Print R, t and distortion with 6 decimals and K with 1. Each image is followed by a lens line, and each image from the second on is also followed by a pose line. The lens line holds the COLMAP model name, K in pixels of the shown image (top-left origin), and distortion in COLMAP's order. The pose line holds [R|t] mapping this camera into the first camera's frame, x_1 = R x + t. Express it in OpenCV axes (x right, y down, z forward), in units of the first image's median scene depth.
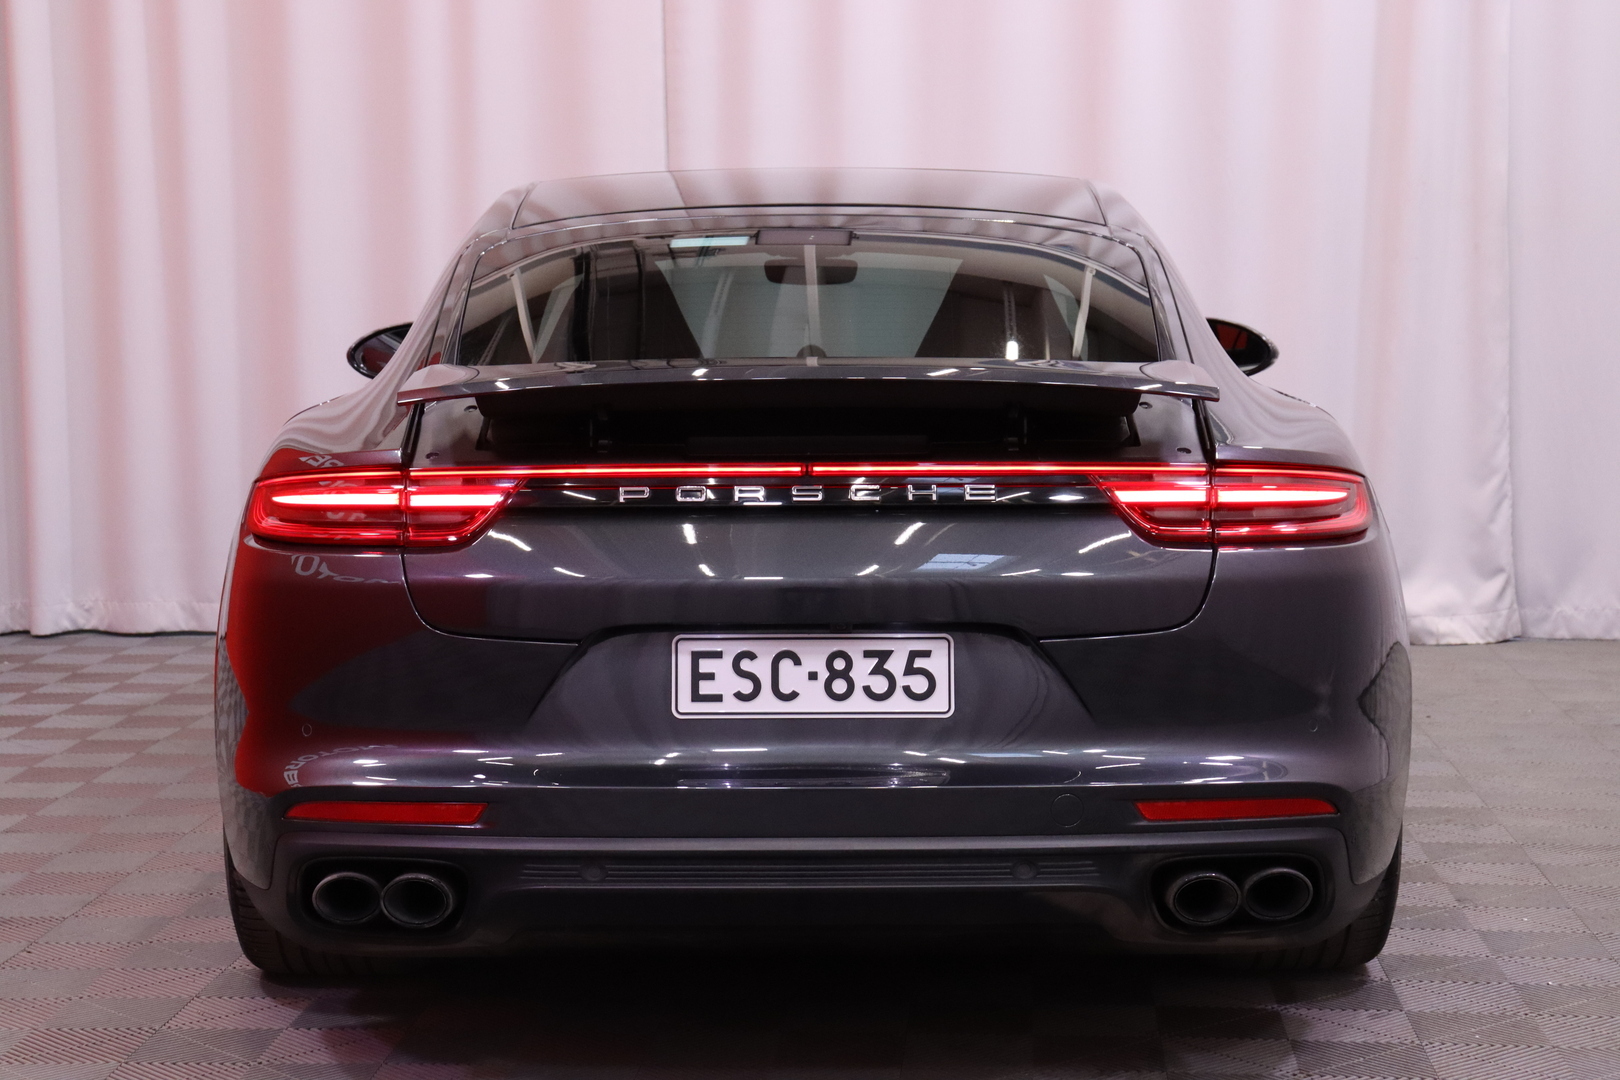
lens RADIAL K [[3238.8, 0, 810.0], [0, 3238.8, 540.0], [0, 0, 1]] dist [-0.039994, 7.422881]
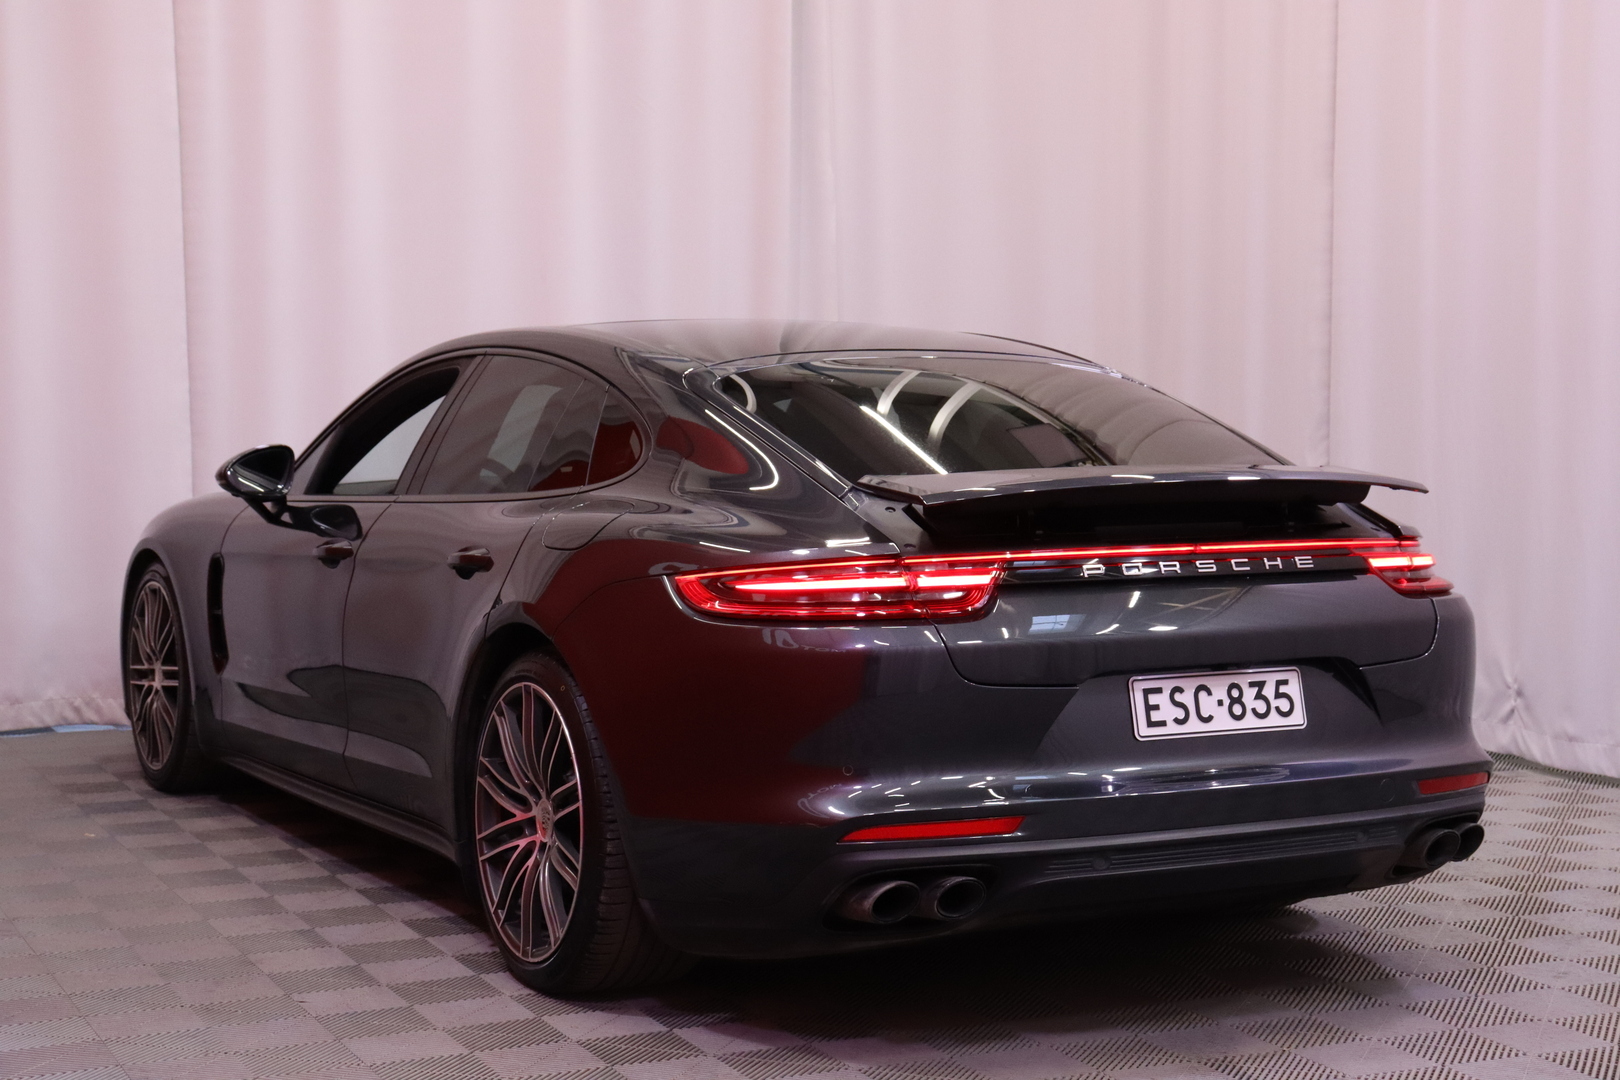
lens RADIAL K [[3050.0, 0, 810.0], [0, 3050.0, 540.0], [0, 0, 1]] dist [0.079318, 0.139521]
pose [[0.863283, -0.025344, 0.504083, -0.774566], [0.045954, 0.998537, -0.028496, 0.003254], [-0.502623, 0.047765, 0.863185, -0.000616]]
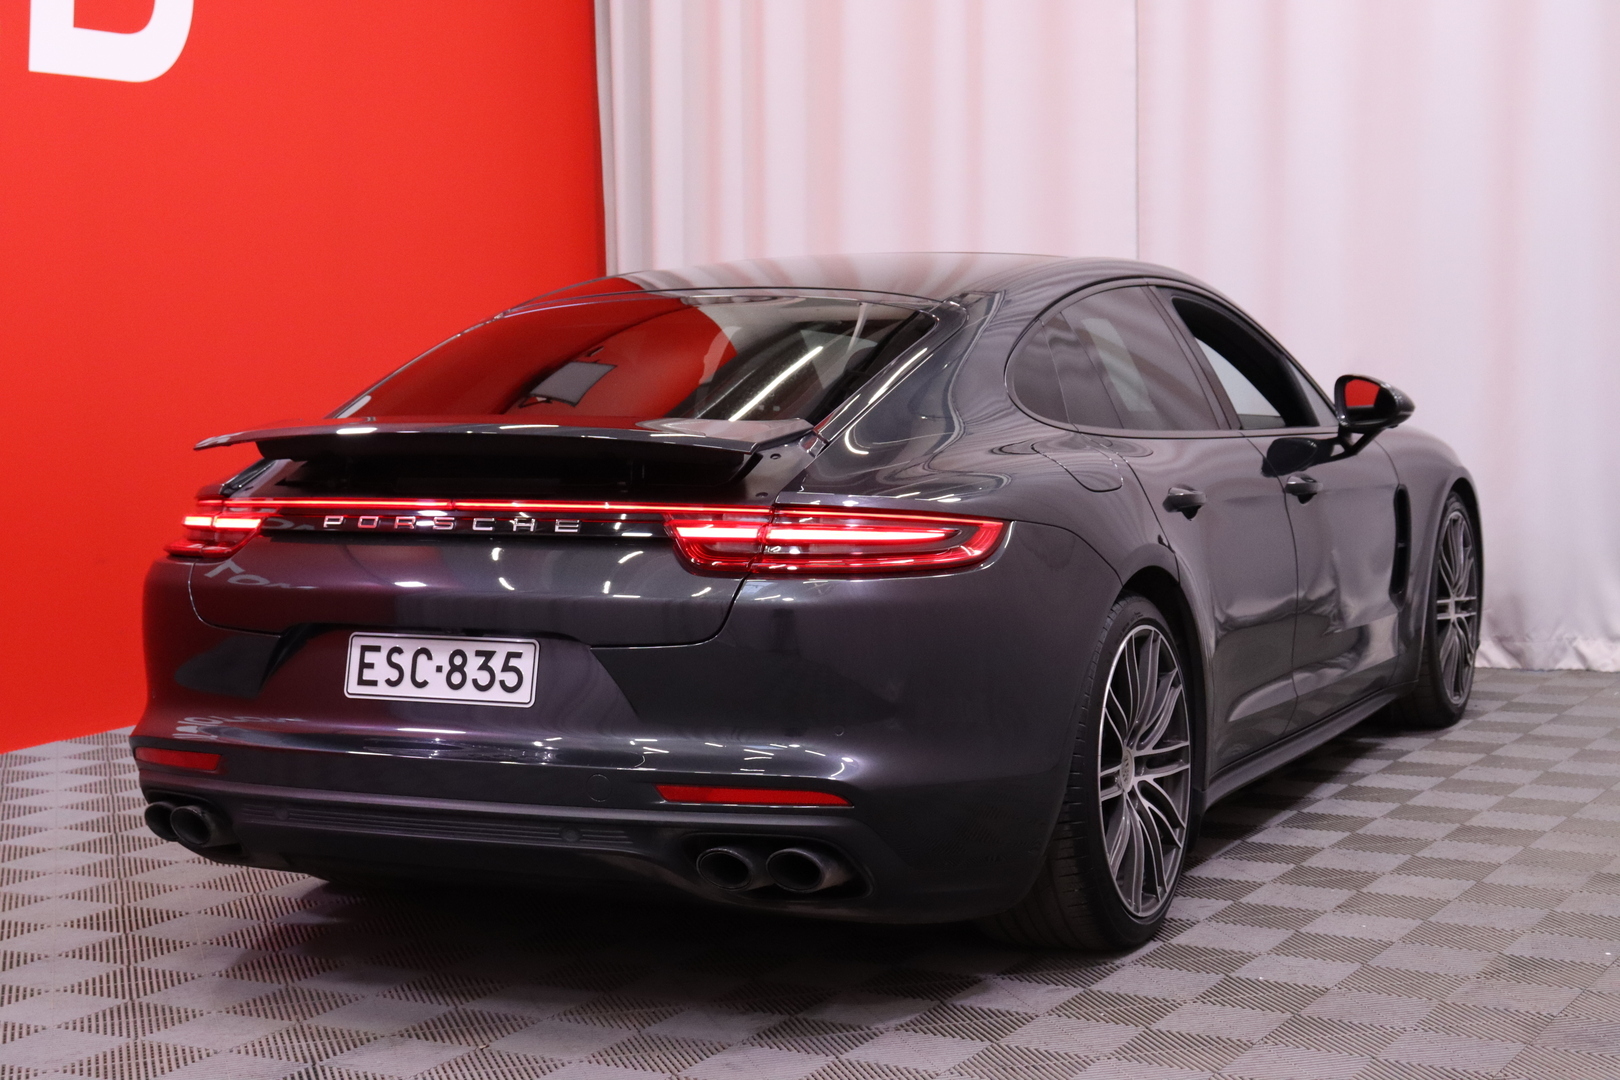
lens RADIAL K [[3050.0, 0, 810.0], [0, 3050.0, 540.0], [0, 0, 1]] dist [0.079318, 0.139521]
pose [[0.900736, 0.026271, -0.433572, 0.640753], [-0.032432, 0.999451, -0.006818, -0.004454], [0.433155, 0.020203, 0.901093, -0.003092]]
